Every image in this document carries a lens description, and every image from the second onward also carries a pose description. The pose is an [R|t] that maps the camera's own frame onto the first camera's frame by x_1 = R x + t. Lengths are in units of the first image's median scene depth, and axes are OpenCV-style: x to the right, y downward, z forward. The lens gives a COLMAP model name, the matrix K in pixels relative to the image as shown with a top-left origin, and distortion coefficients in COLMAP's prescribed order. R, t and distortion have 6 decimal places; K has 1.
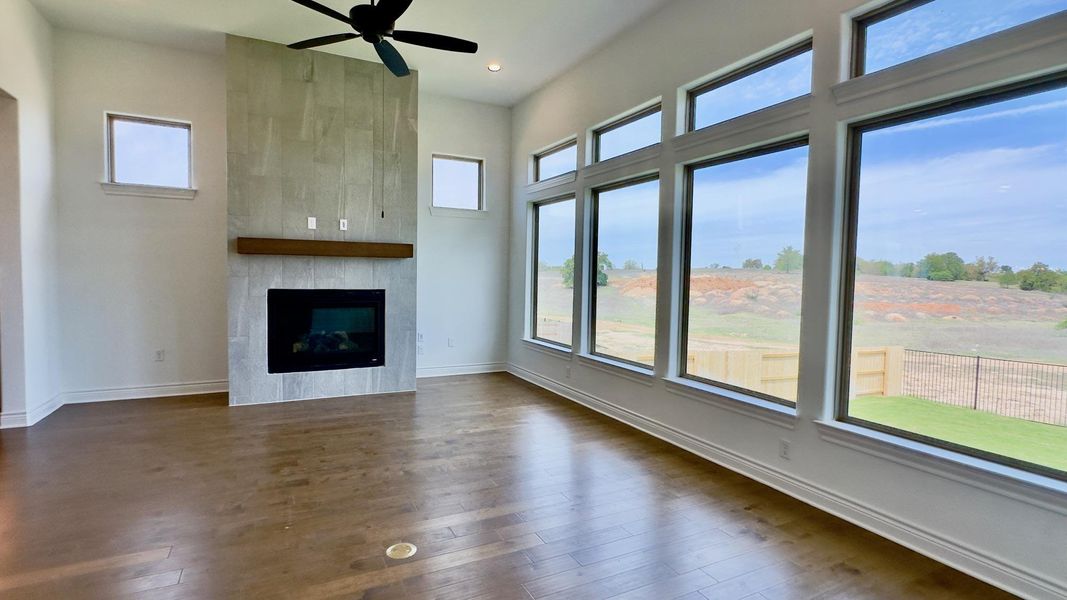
lens RADIAL K [[519.0, 0, 537.3], [0, 519.0, 296.3], [0, 0, 1]] dist [-0.002278, -0.000204]
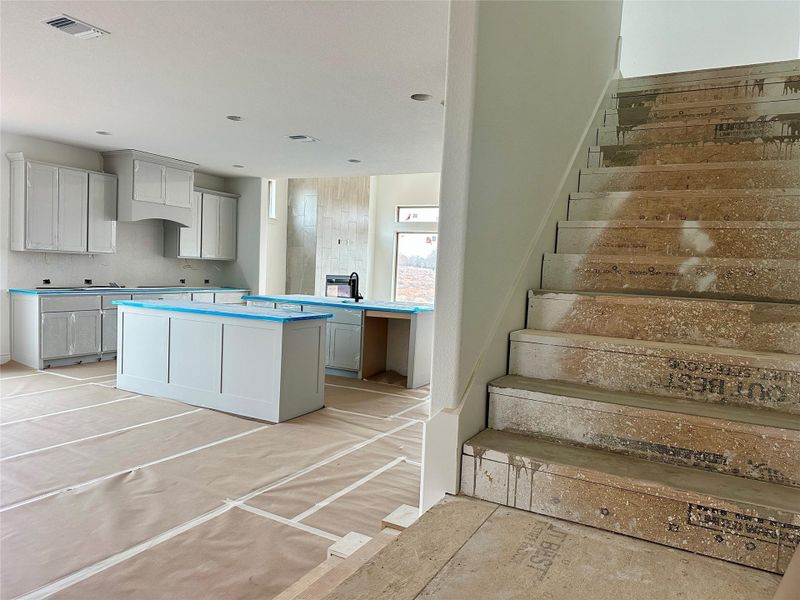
lens RADIAL K [[559.5, 0, 402.5], [0, 559.5, 307.0], [0, 0, 1]] dist [0.061807, -0.090670]
pose [[0.820273, -0.018337, 0.571678, -1.427335], [-0.004987, 0.999219, 0.039205, 0.021747], [-0.571950, -0.035010, 0.819541, -0.865848]]
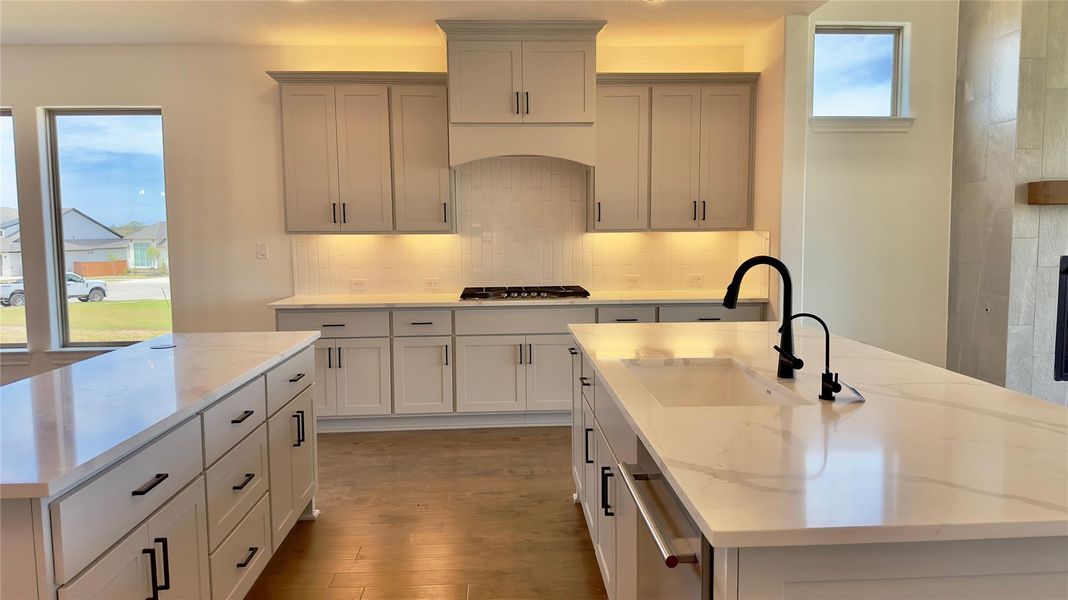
lens RADIAL K [[789.9, 0, 528.0], [0, 789.9, 296.4], [0, 0, 1]] dist [0.003889, 0.000878]
pose [[0.906688, 0.011634, -0.421642, -0.679588], [0.008127, 0.998952, 0.045038, -0.013322], [0.421724, -0.044262, 0.905643, -0.216107]]
